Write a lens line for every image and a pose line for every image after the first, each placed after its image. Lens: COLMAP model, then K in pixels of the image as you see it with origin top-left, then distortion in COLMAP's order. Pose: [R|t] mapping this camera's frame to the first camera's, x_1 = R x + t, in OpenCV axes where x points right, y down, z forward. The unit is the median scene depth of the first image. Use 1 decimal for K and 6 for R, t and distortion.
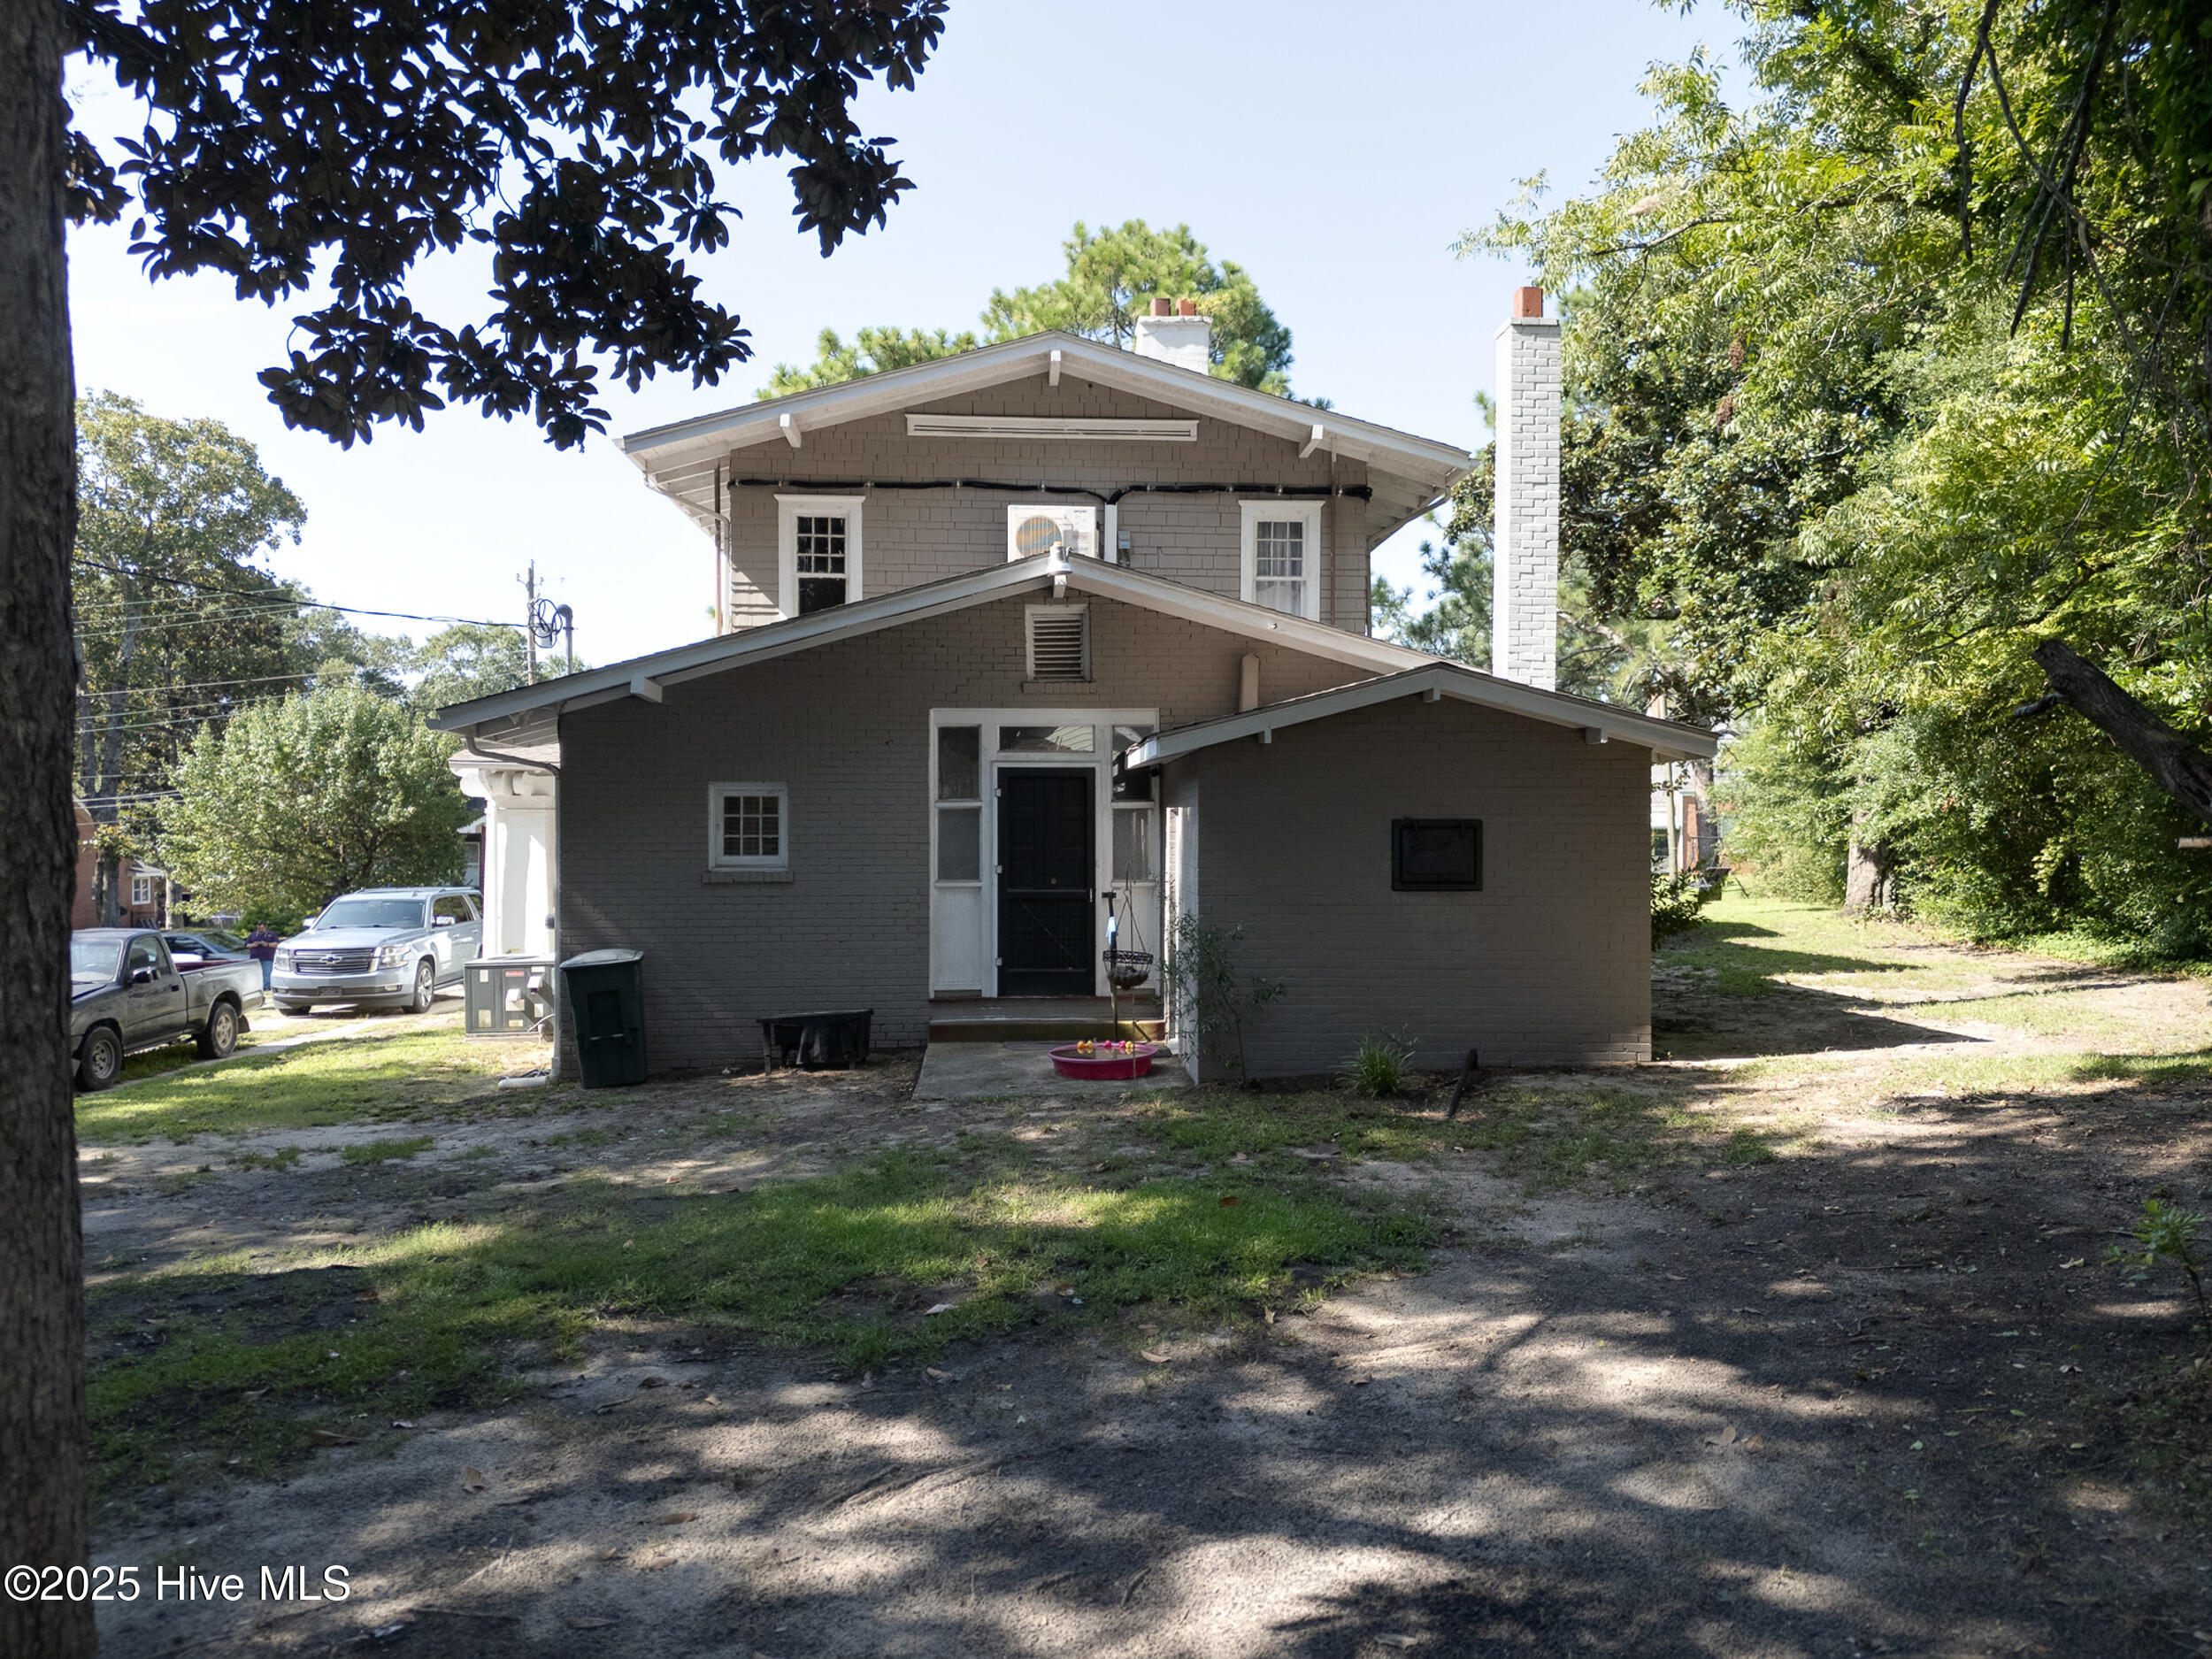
lens RADIAL K [[1630.2, 0, 1106.0], [0, 1630.2, 829.5], [0, 0, 1]] dist [0.085707, -0.056859]
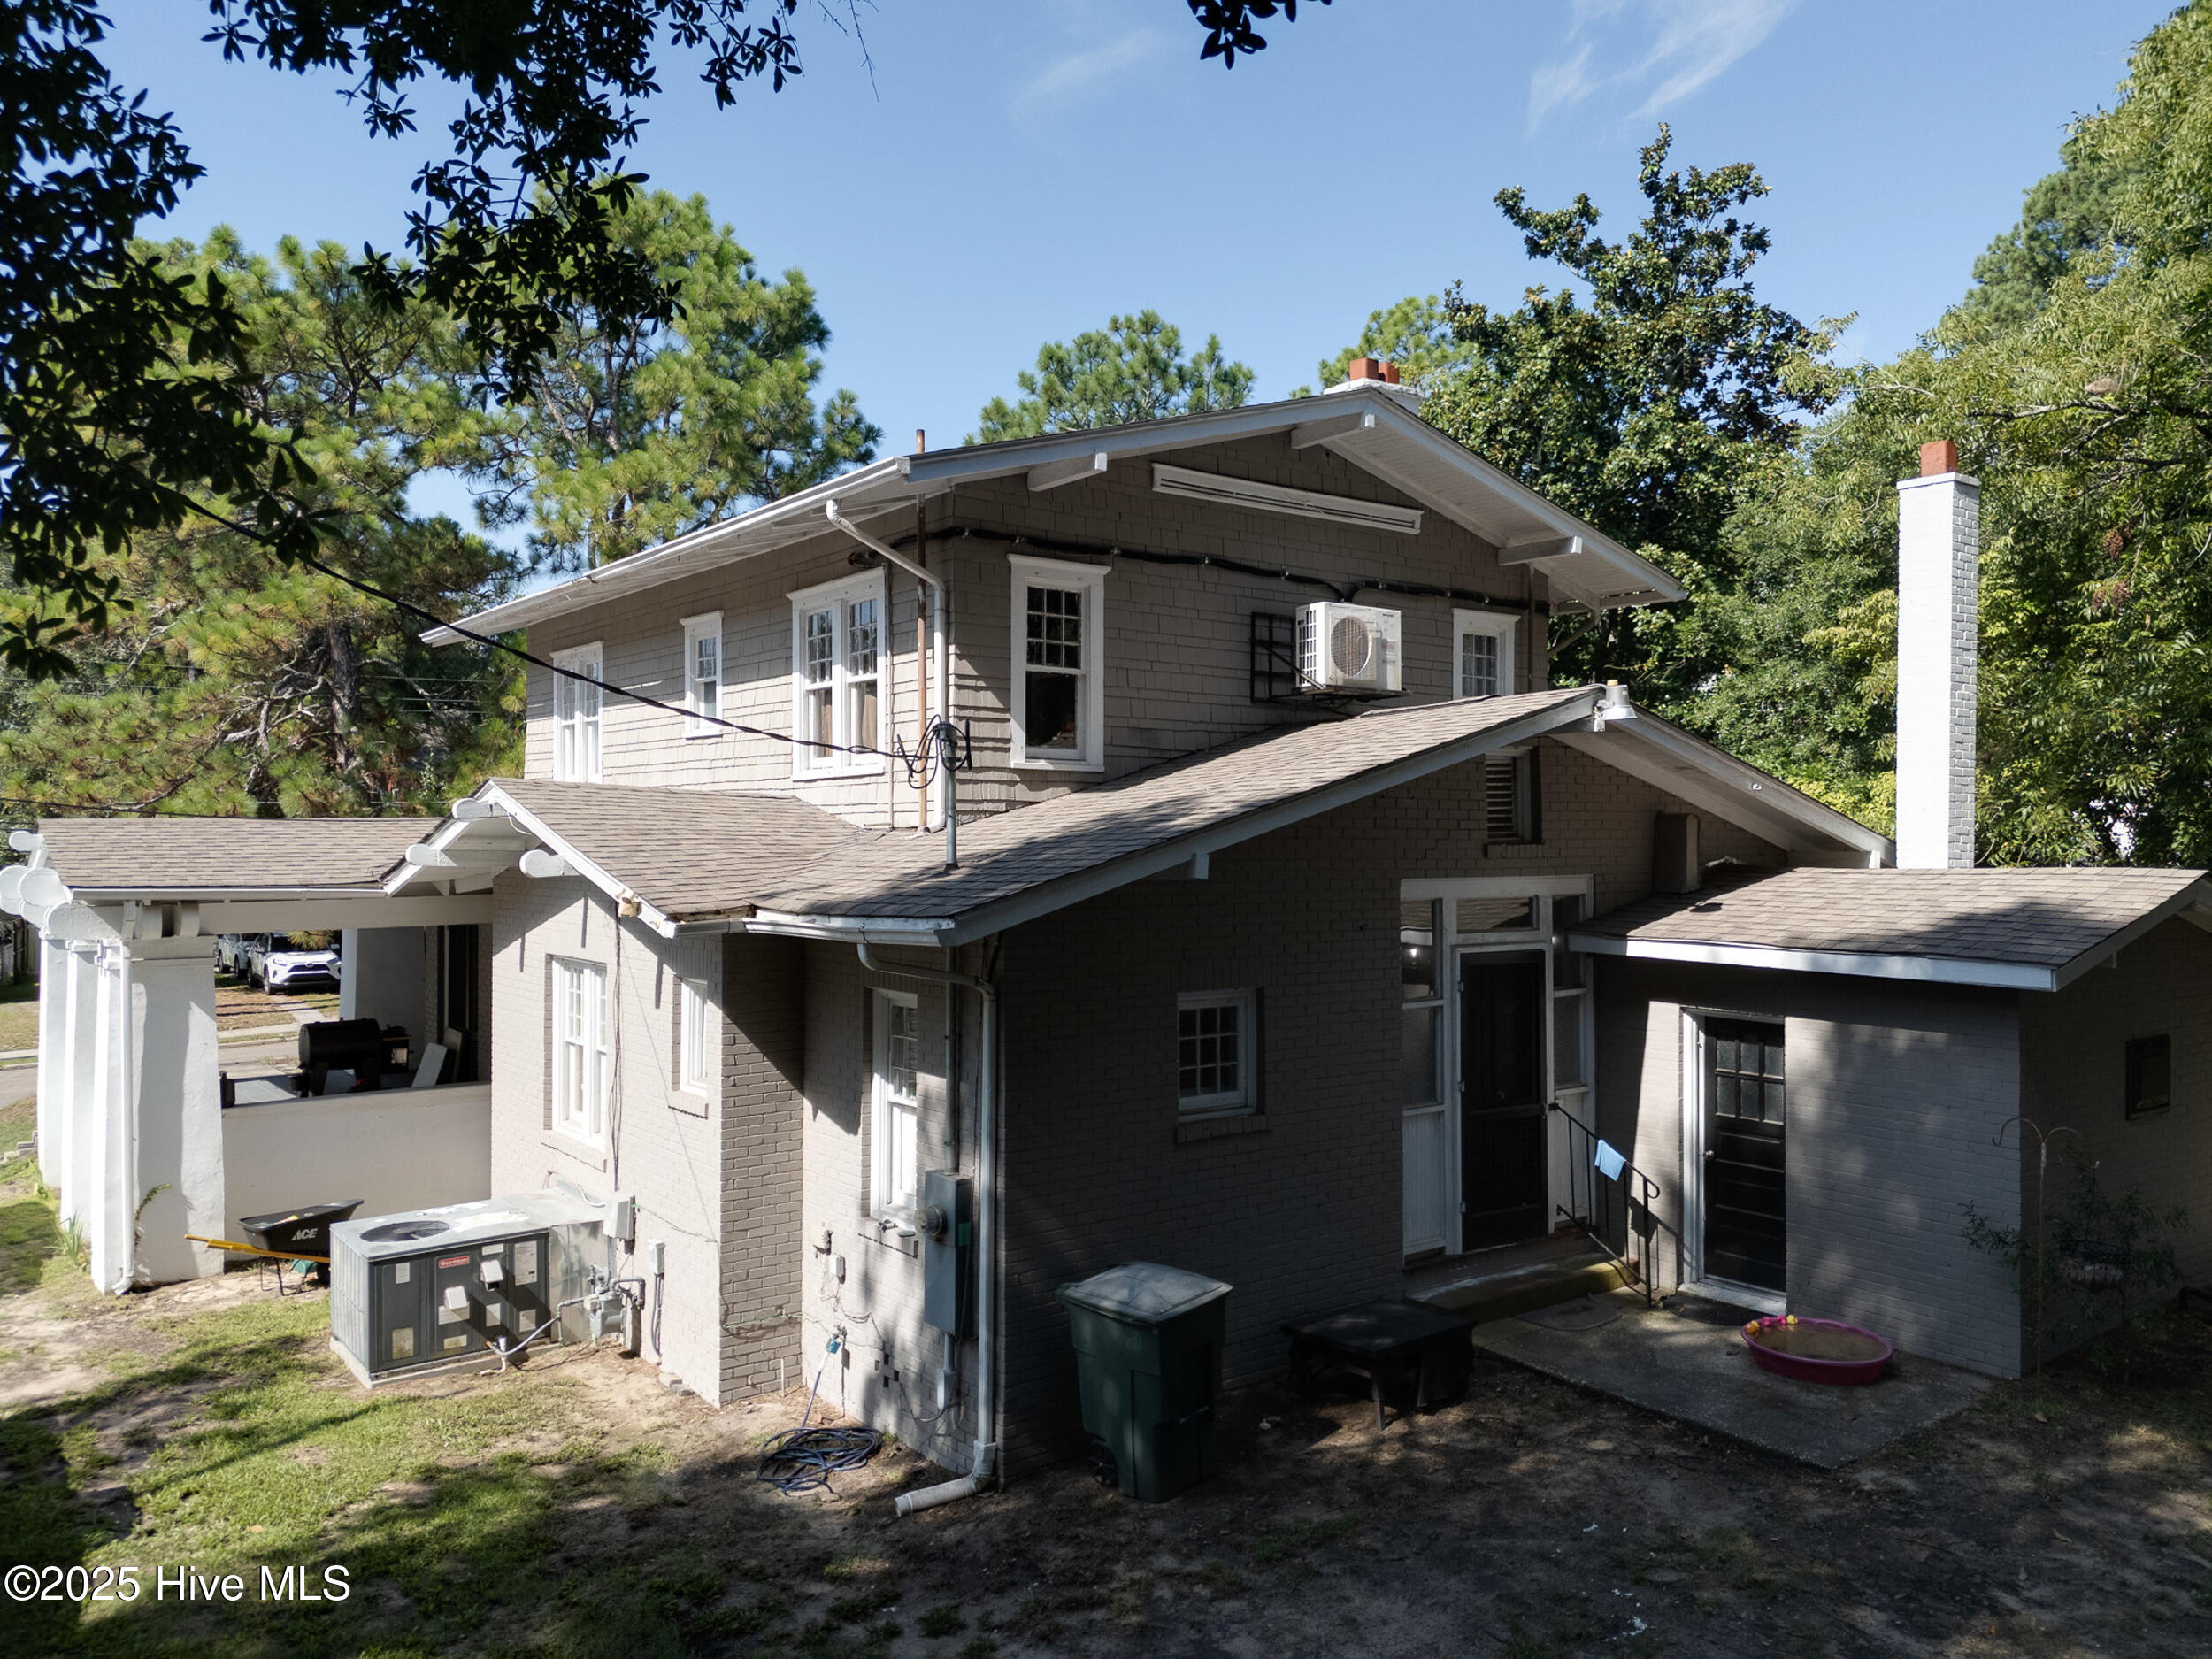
lens RADIAL K [[1630.2, 0, 1106.0], [0, 1630.2, 829.5], [0, 0, 1]] dist [0.085707, -0.056859]
pose [[0.837846, 0.004320, 0.545889, -0.549687], [-0.002212, 0.999987, -0.004517, -0.081132], [-0.545902, 0.002577, 0.837845, 0.381306]]
